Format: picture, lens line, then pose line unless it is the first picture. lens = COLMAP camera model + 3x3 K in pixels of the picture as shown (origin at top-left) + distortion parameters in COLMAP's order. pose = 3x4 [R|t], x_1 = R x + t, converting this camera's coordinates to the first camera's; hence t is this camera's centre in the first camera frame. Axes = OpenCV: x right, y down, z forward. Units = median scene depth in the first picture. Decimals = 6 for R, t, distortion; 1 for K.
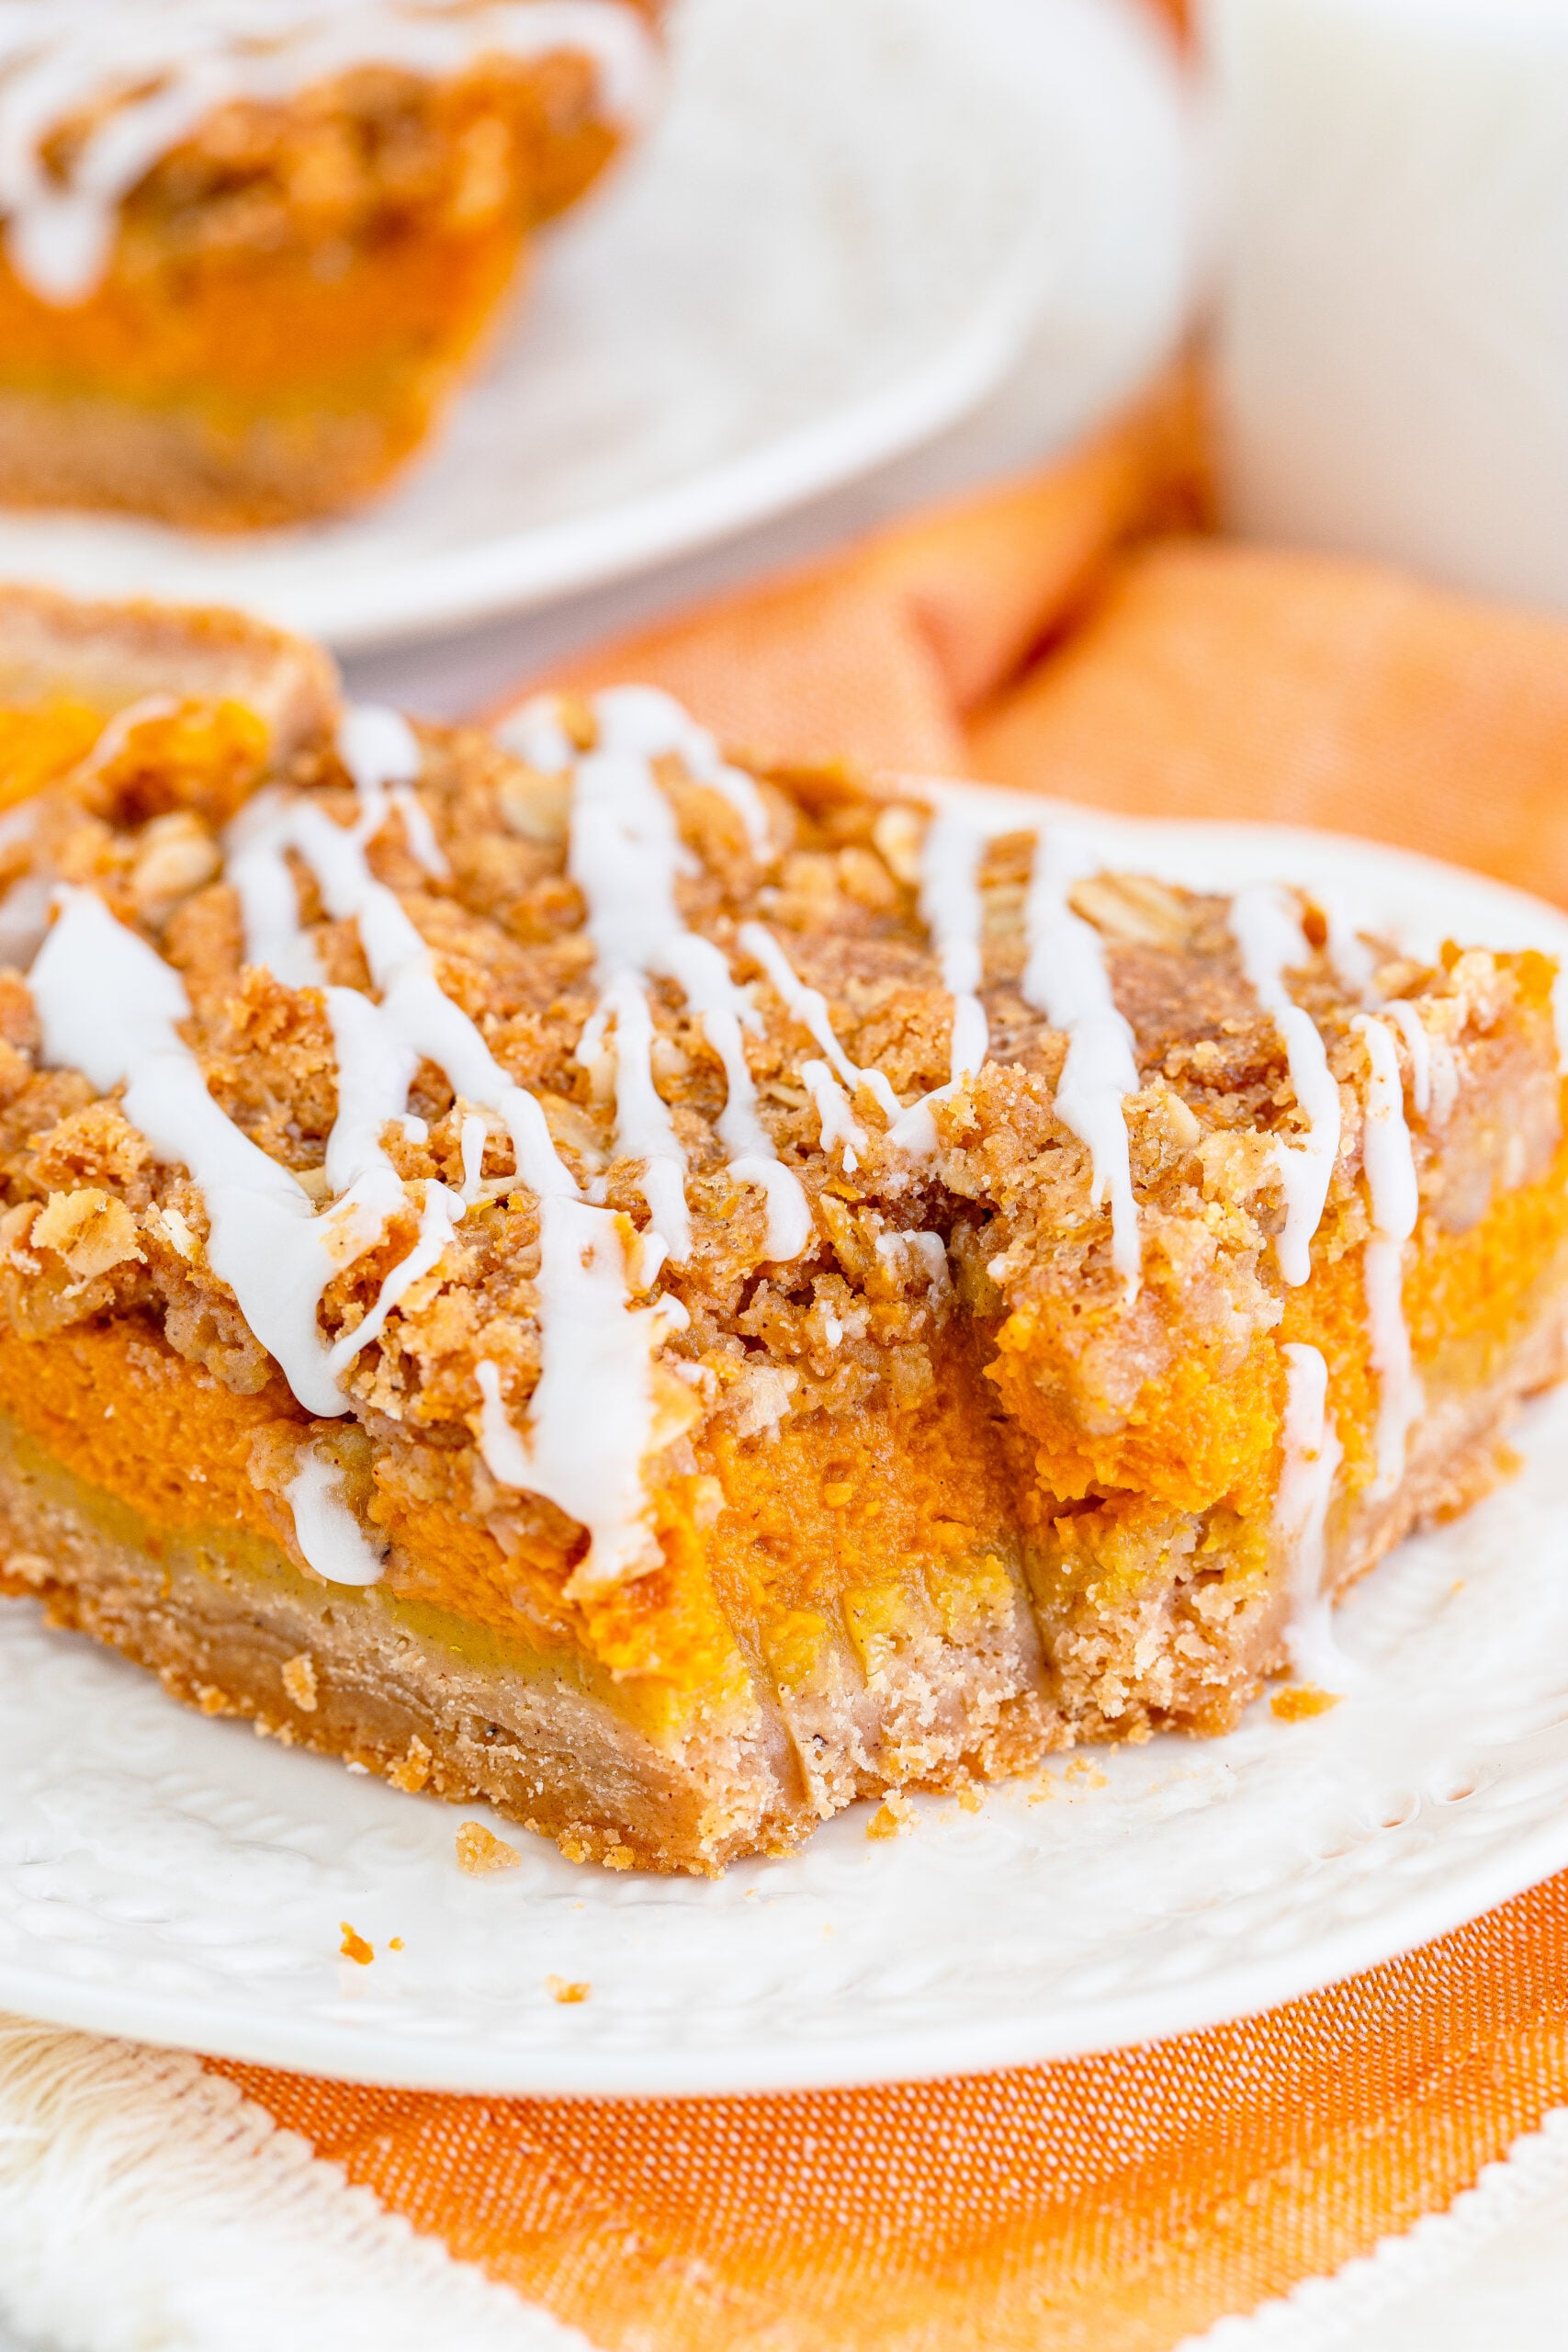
lens RADIAL K [[9695.1, 0, 784.0], [0, 9695.1, 1176.0], [0, 0, 1]] dist [0.043224, 0.967296]
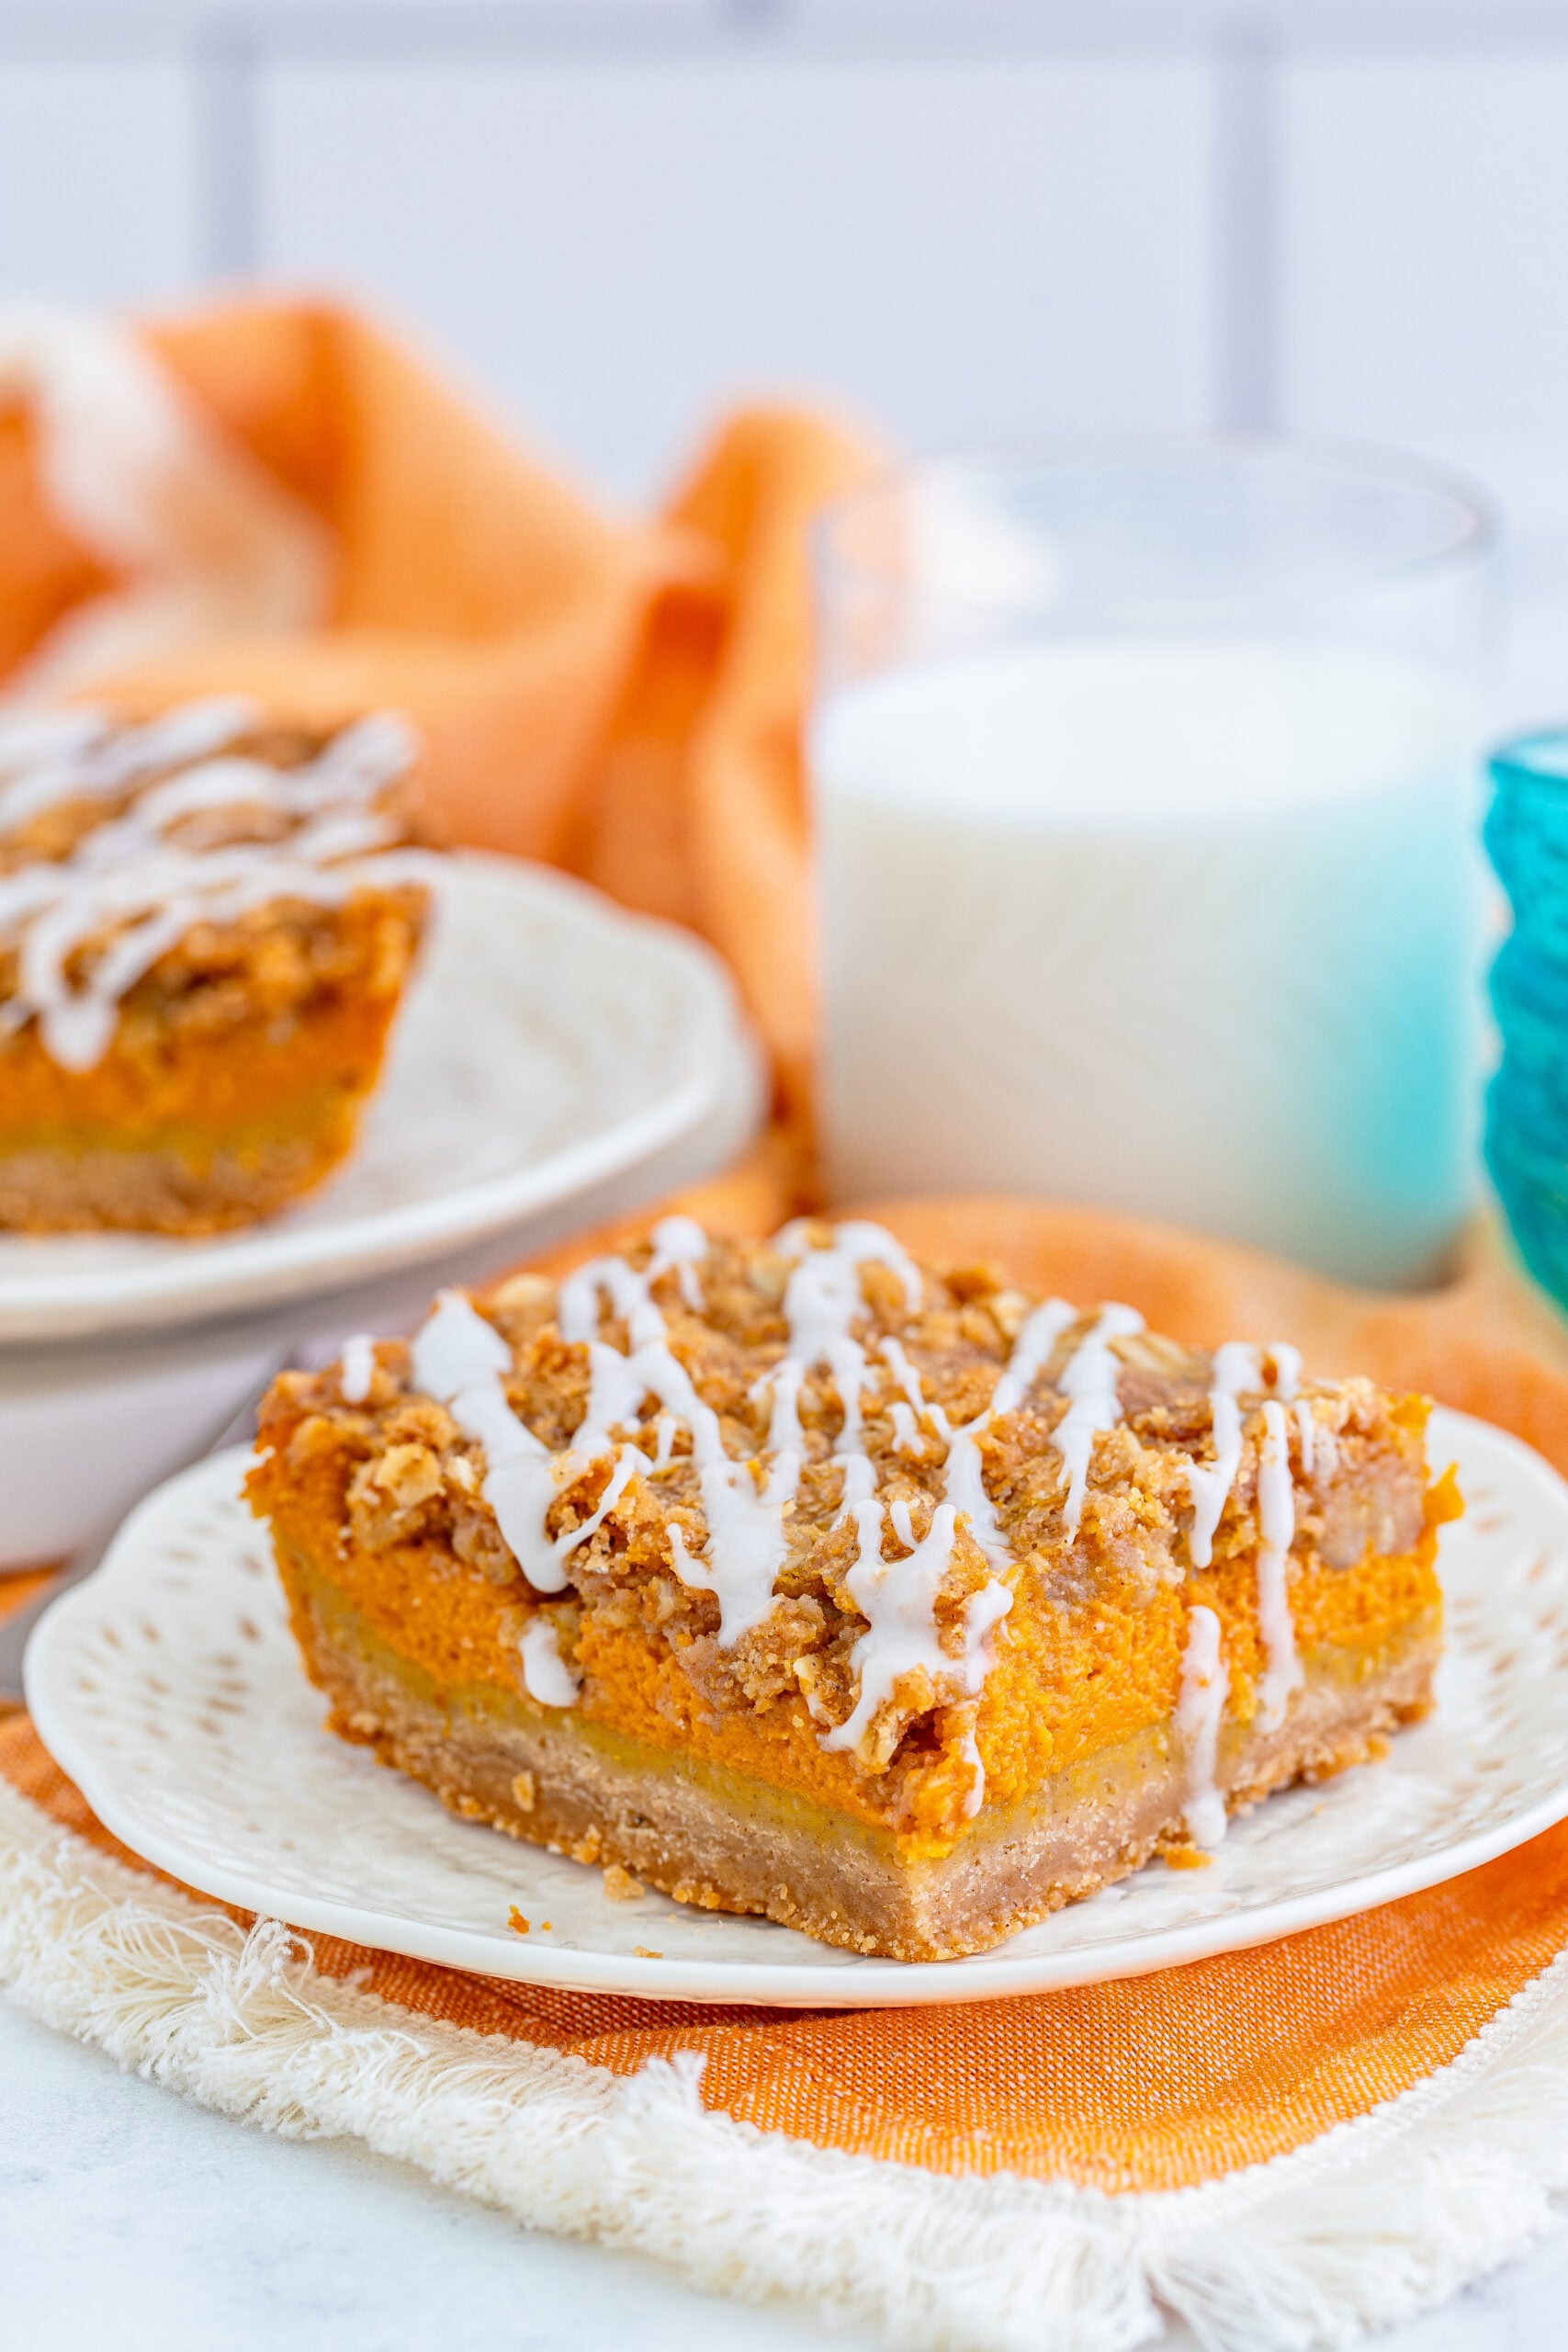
lens RADIAL K [[9695.1, 0, 784.0], [0, 9695.1, 1176.0], [0, 0, 1]] dist [0.043224, 0.967296]
pose [[0.986880, 0.068221, -0.146337, 0.201948], [-0.094935, 0.978302, -0.184154, 0.231220], [0.130599, 0.195630, 0.971943, -0.463764]]
